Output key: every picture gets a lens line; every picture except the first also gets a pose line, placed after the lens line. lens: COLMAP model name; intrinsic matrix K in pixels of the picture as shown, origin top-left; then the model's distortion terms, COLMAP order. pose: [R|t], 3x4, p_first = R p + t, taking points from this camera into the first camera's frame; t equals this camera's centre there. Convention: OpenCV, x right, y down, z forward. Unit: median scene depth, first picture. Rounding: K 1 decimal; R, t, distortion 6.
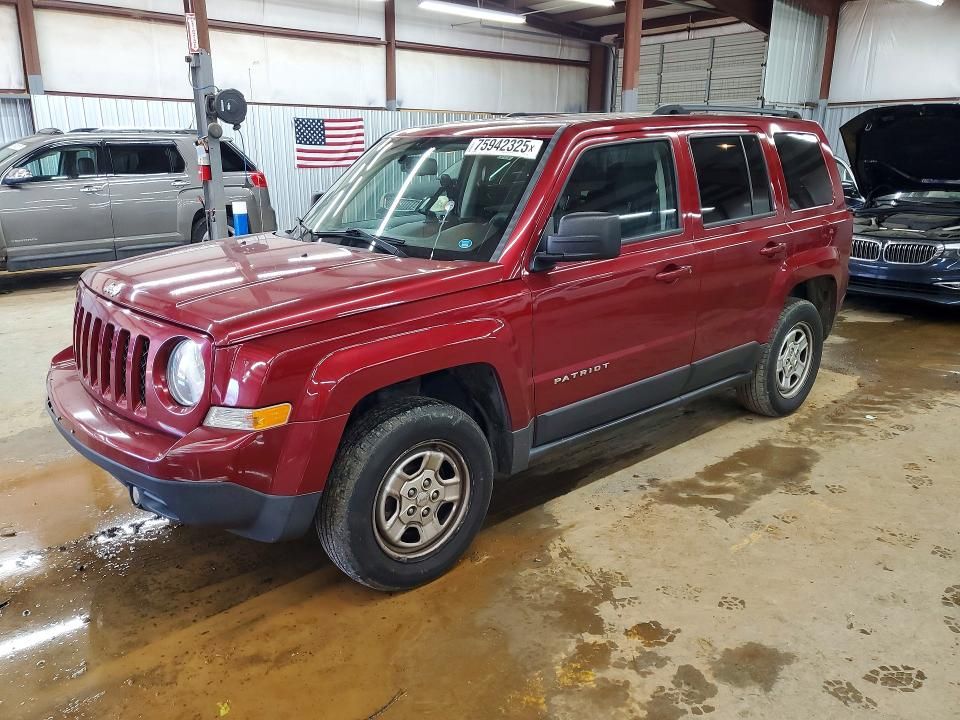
lens RADIAL K [[743.7, 0, 480.0], [0, 743.7, 360.0], [0, 0, 1]] dist [-0.031346, -0.000148]
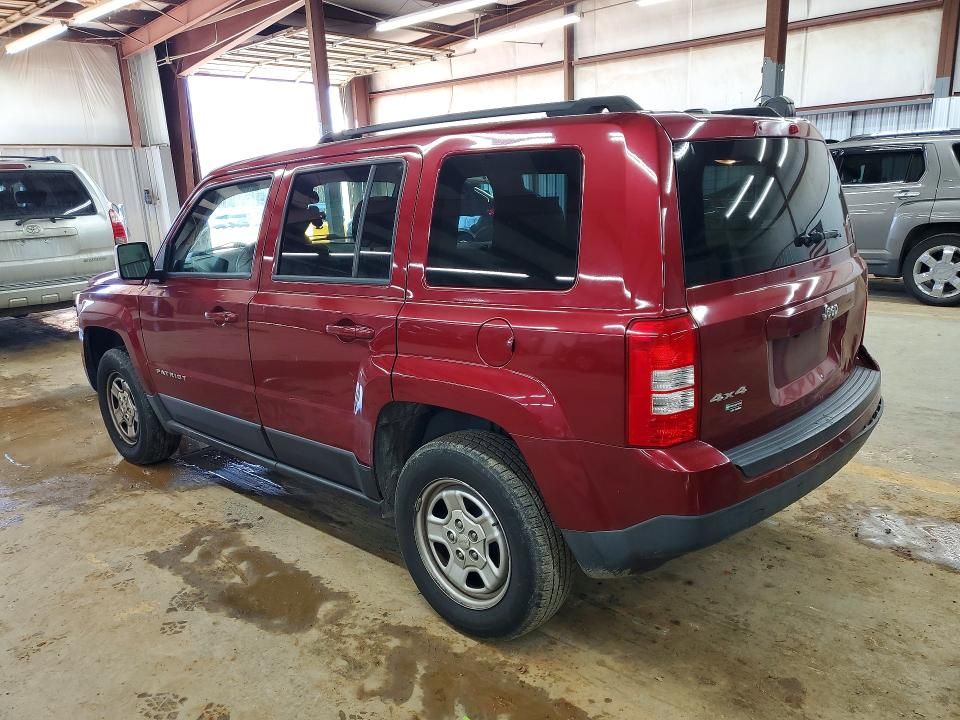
lens RADIAL K [[759.4, 0, 480.0], [0, 759.4, 360.0], [0, 0, 1]] dist [0.007344, 0.007282]
pose [[0.106292, 0.230289, -0.967300, 1.141410], [-0.226022, 0.952941, 0.202034, -0.308465], [0.968306, 0.197156, 0.153341, 1.049553]]
